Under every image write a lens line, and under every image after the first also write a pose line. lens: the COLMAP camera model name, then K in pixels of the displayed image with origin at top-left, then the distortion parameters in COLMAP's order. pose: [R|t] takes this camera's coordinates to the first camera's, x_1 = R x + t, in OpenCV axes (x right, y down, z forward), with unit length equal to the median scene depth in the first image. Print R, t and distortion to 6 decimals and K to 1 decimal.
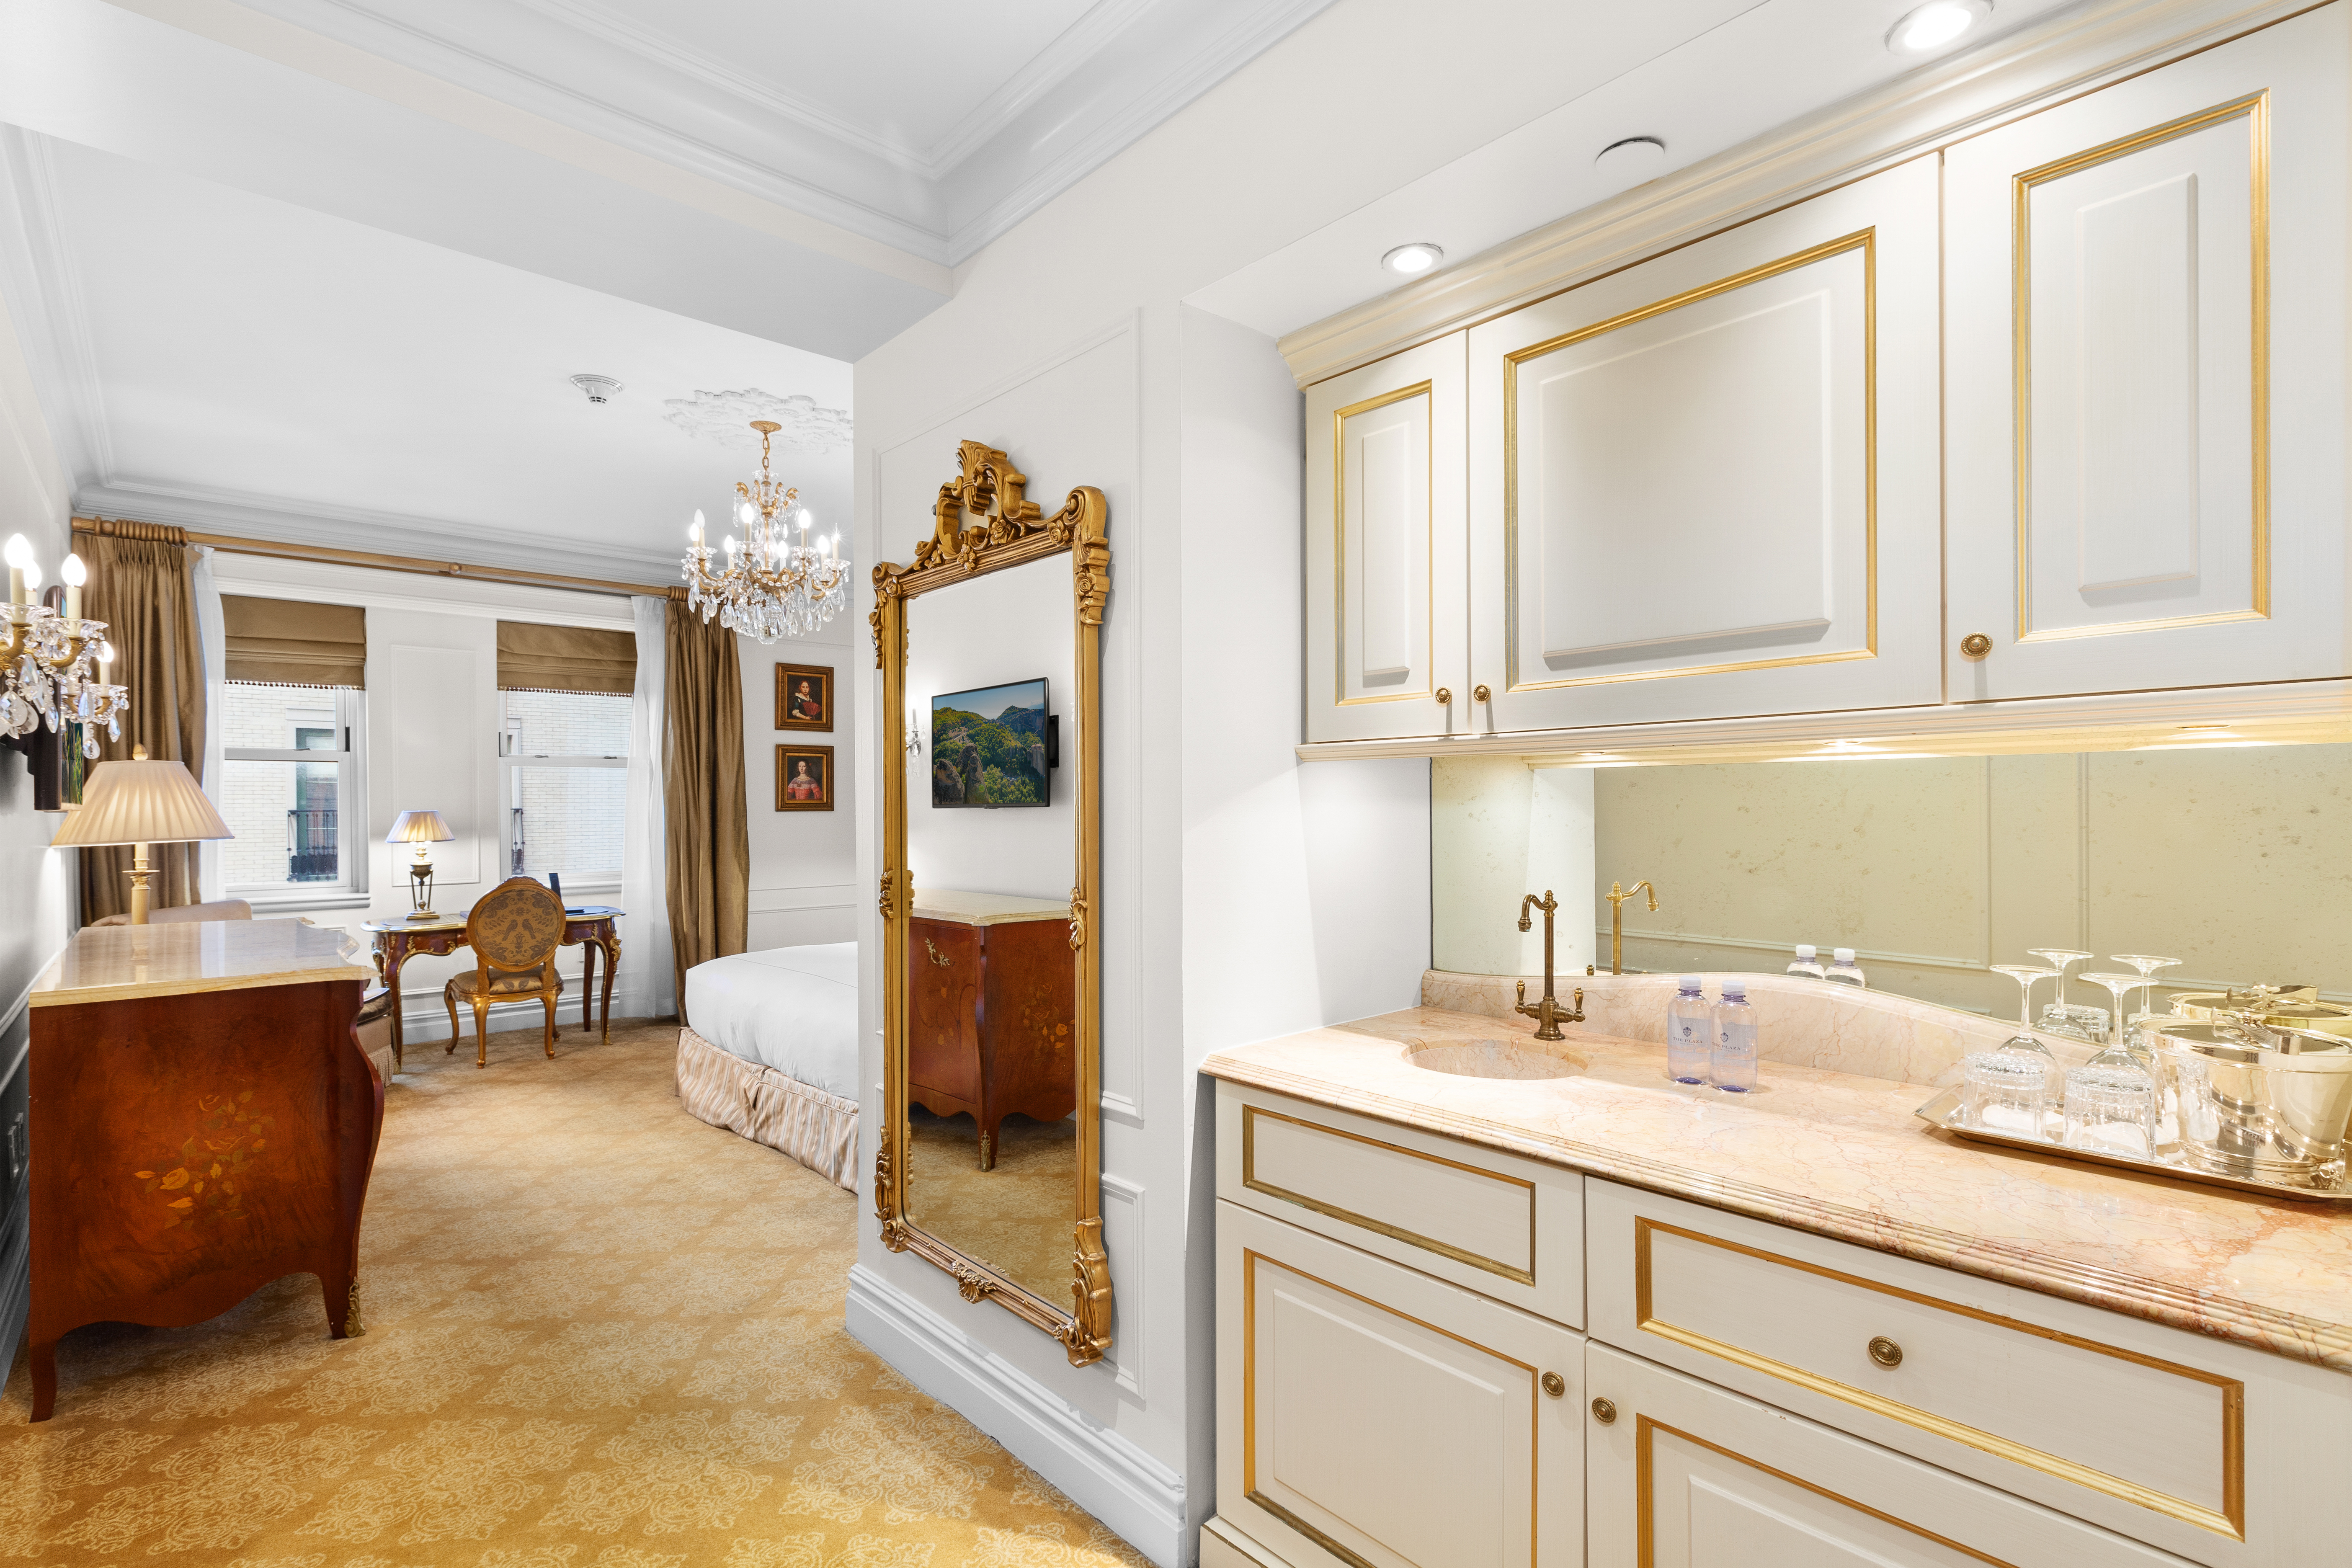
lens RADIAL K [[1027.8, 0, 1175.6], [0, 1027.8, 798.0], [0, 0, 1]] dist [-0.001694, -0.000291]
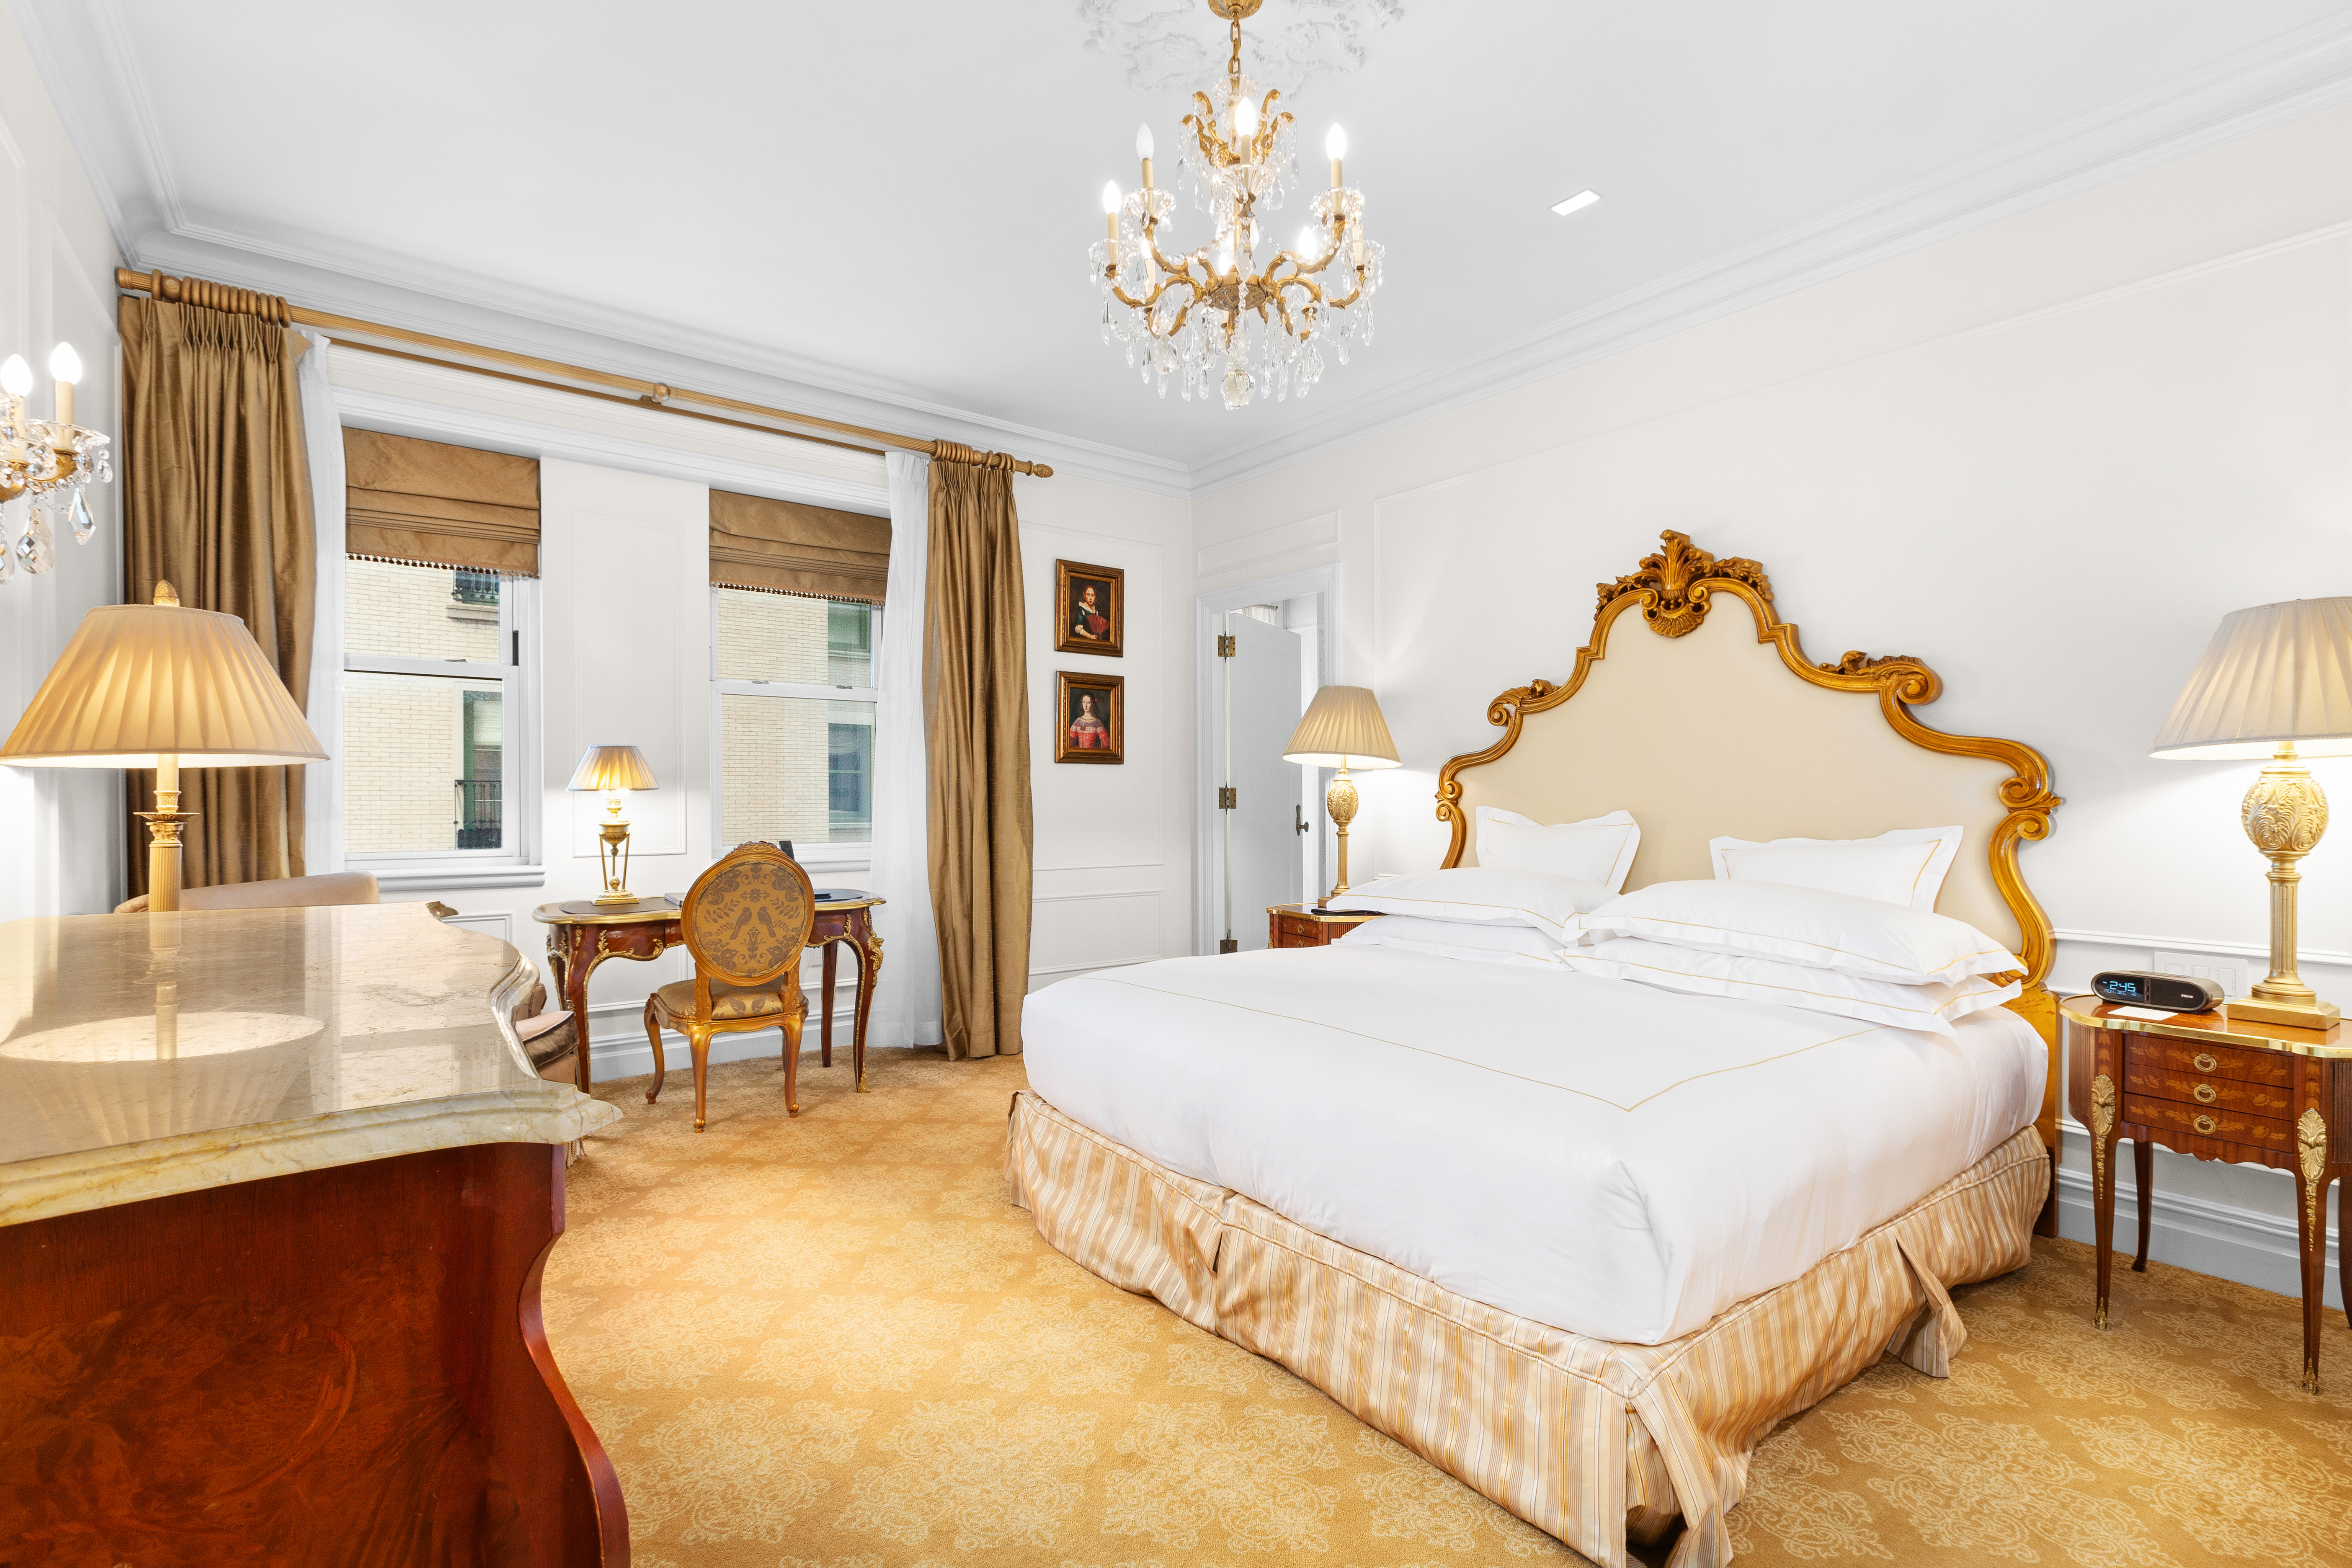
lens RADIAL K [[1053.6, 0, 1176.0], [0, 1053.6, 784.0], [0, 0, 1]] dist [0.001995, 0.000168]
pose [[0.992975, 0.003306, -0.118279, -0.289835], [-0.003534, 0.999992, -0.001717, 0.039053], [0.118273, 0.002122, 0.992979, 0.358900]]
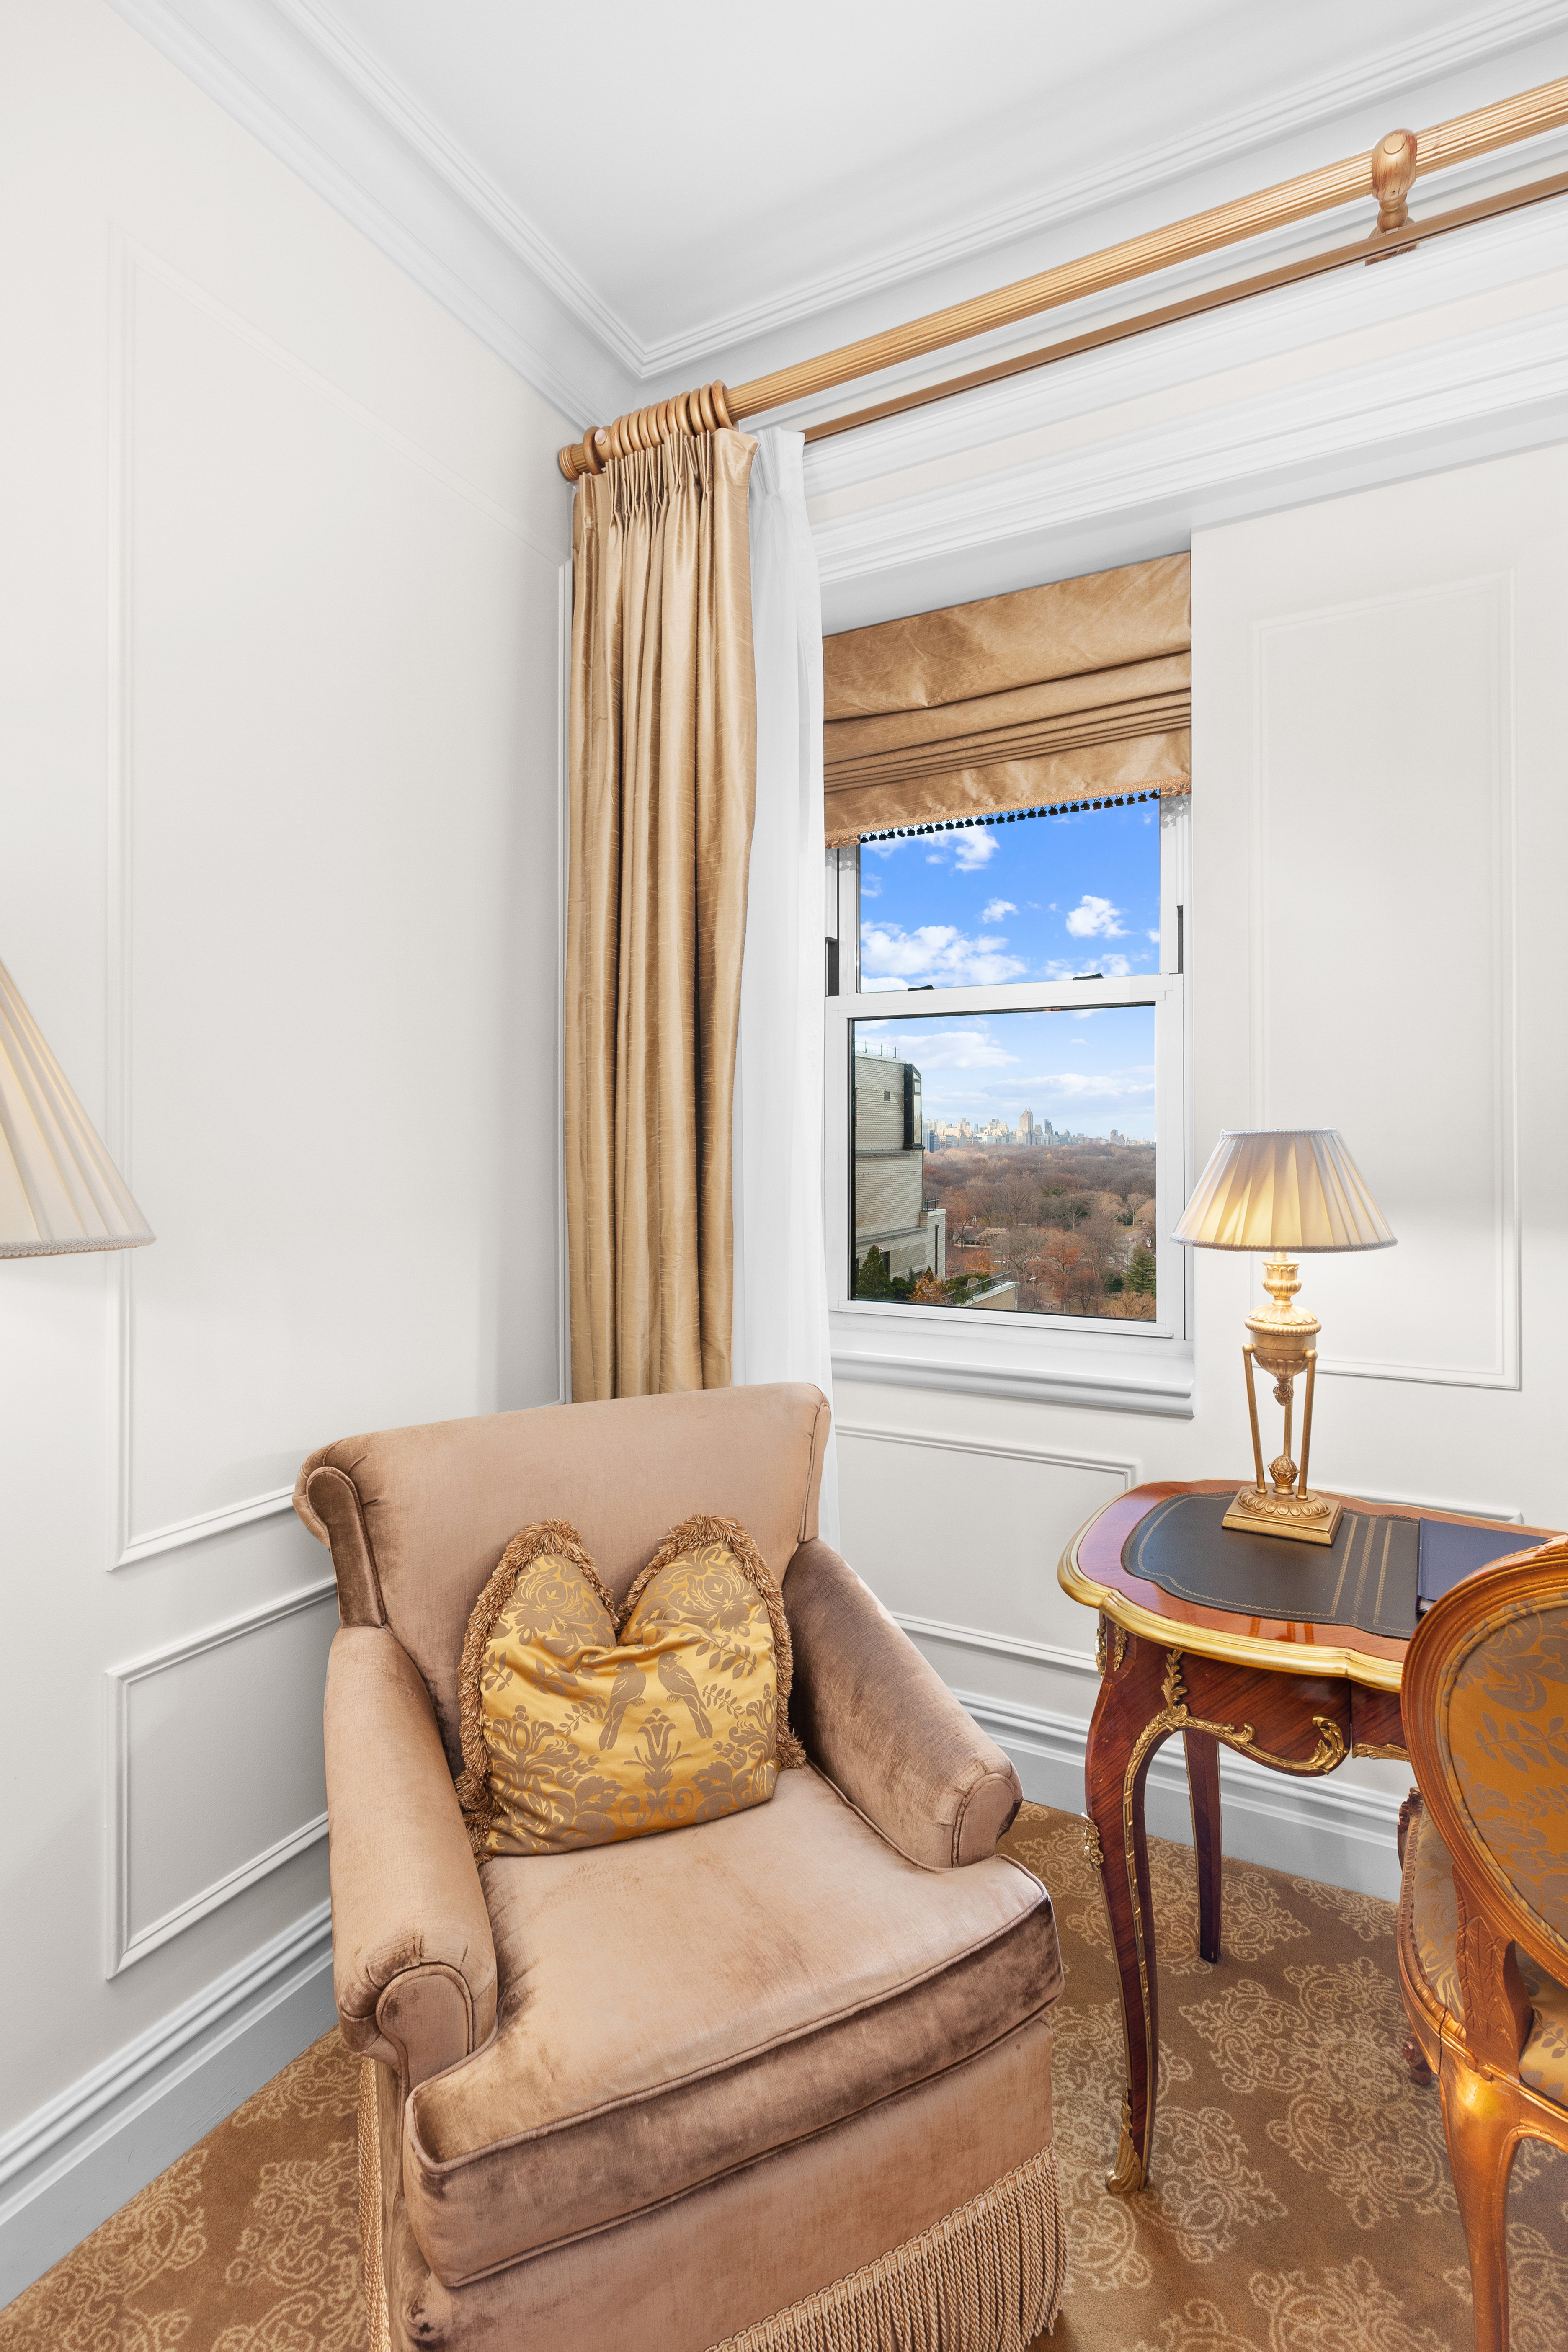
lens RADIAL K [[1027.8, 0, 784.0], [0, 1027.8, 1176.0], [0, 0, 1]] dist [-0.001694, -0.000291]
pose [[0.326848, 0.023096, -0.944795, -0.535273], [-0.005984, 0.999732, 0.022369, 0.019367], [0.945058, -0.001657, 0.326899, 0.809125]]
